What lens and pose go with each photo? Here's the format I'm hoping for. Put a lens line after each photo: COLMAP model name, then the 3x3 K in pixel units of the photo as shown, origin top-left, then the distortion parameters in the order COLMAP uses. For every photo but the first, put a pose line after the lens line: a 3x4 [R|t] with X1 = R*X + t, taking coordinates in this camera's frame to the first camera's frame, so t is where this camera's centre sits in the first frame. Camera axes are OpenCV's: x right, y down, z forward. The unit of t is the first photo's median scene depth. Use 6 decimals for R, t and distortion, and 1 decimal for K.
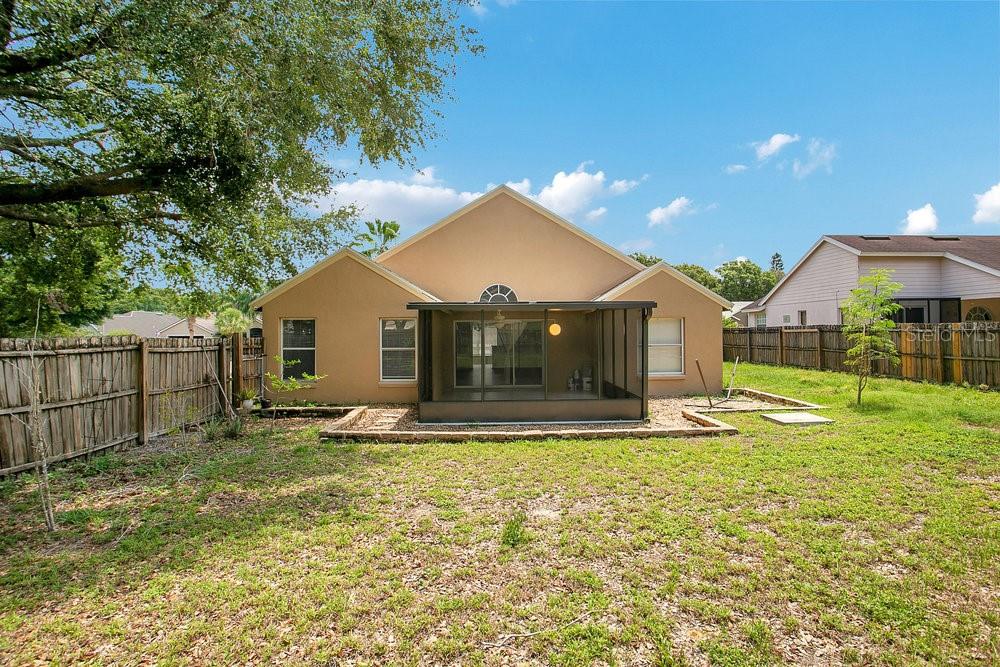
lens RADIAL K [[485.3, 0, 495.2], [0, 485.3, 332.9], [0, 0, 1]] dist [-0.055378, 0.029279]
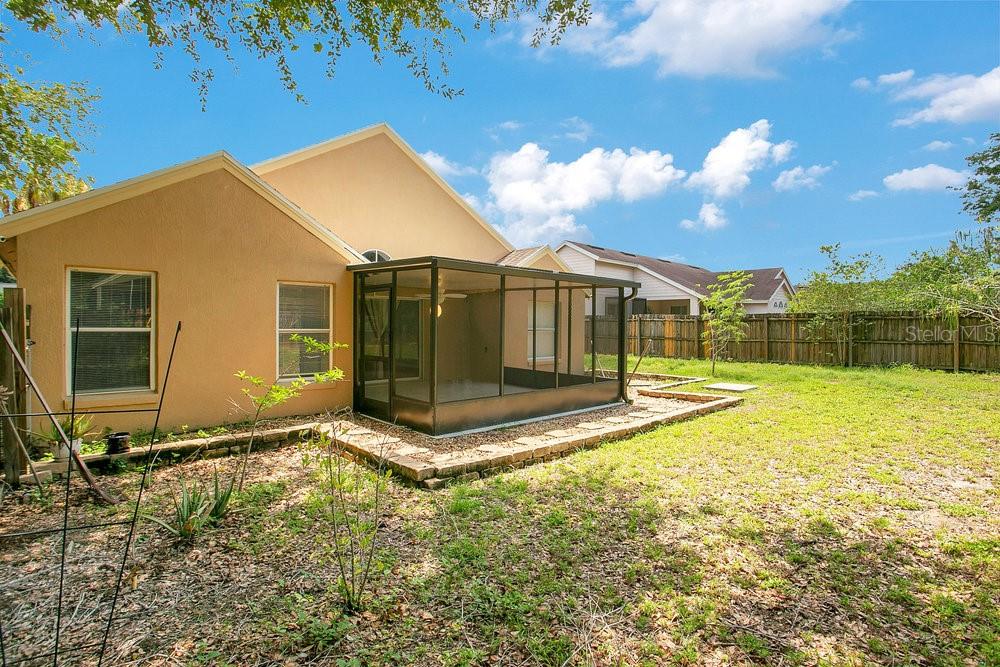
lens RADIAL K [[498.5, 0, 499.6], [0, 498.5, 327.8], [0, 0, 1]] dist [-0.057534, 0.032237]
pose [[0.738250, 0.011150, 0.674435, -0.495142], [-0.017205, 0.999849, 0.002304, 0.024937], [-0.674308, -0.013305, 0.738331, 0.368126]]
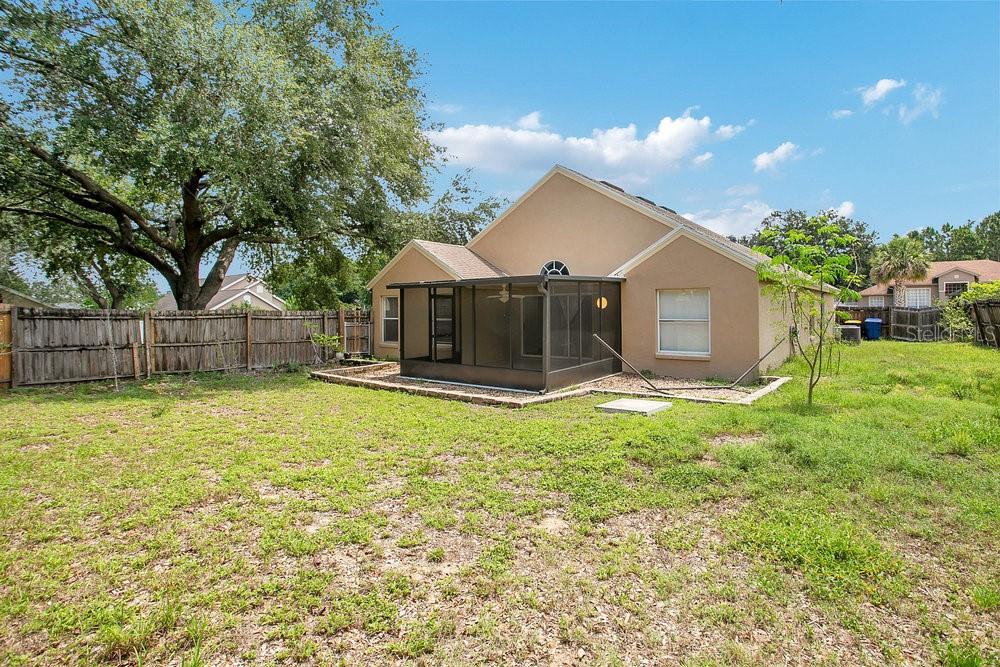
lens RADIAL K [[485.3, 0, 495.2], [0, 485.3, 332.9], [0, 0, 1]] dist [-0.055378, 0.029279]
pose [[0.787592, 0.032970, -0.615314, 0.718694], [0.001701, 0.998447, 0.055676, -0.002089], [0.616194, -0.044896, 0.786313, 0.115232]]
